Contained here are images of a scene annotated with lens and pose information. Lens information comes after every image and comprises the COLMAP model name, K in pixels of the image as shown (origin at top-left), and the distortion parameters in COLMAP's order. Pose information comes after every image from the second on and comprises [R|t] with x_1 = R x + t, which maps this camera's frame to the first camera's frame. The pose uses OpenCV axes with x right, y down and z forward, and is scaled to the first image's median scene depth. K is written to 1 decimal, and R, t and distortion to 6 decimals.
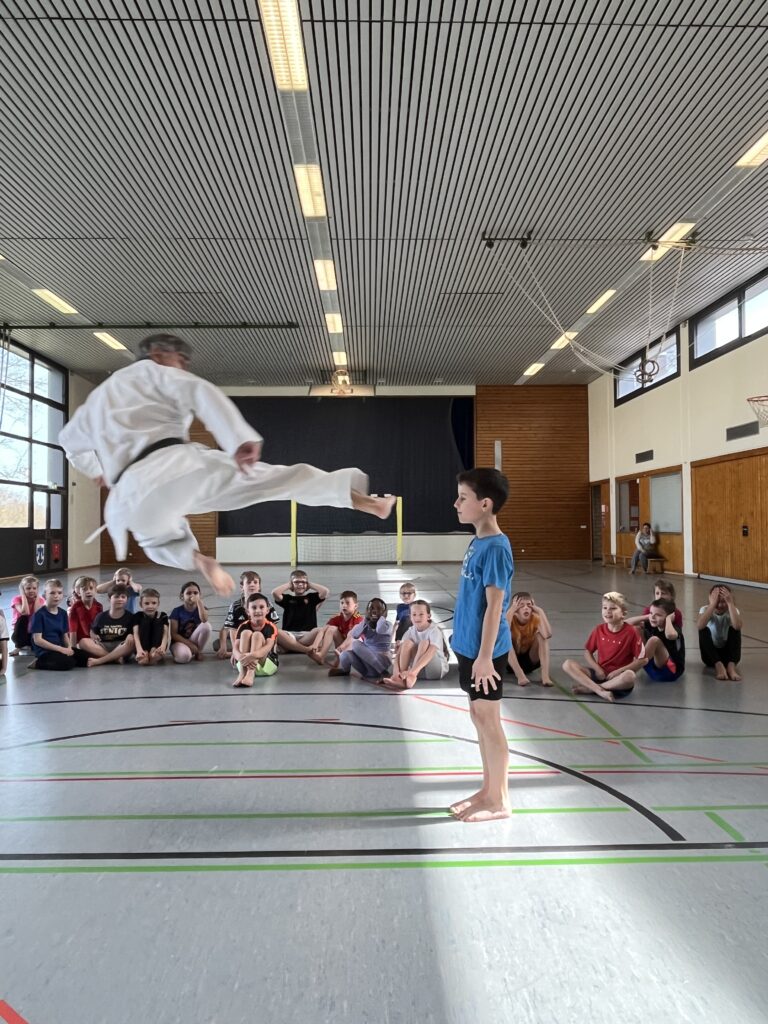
lens RADIAL K [[754.7, 0, 383.0], [0, 754.7, 510.6], [0, 0, 1]] dist [-0.000853, -0.000361]
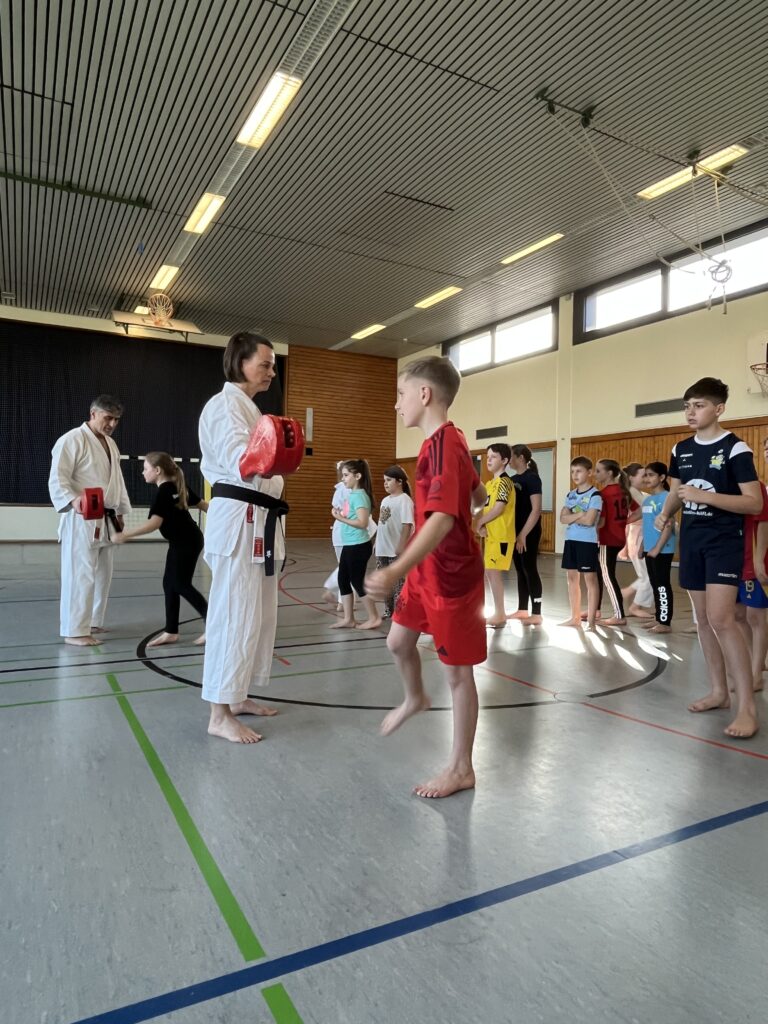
lens RADIAL K [[663.6, 0, 389.9], [0, 663.6, 516.0], [0, 0, 1]] dist [-0.021157, -0.001586]
pose [[0.883737, 0.016929, 0.467678, -0.195952], [-0.032800, 0.999129, 0.025813, 0.021292], [-0.466834, -0.038152, 0.883522, 0.336237]]
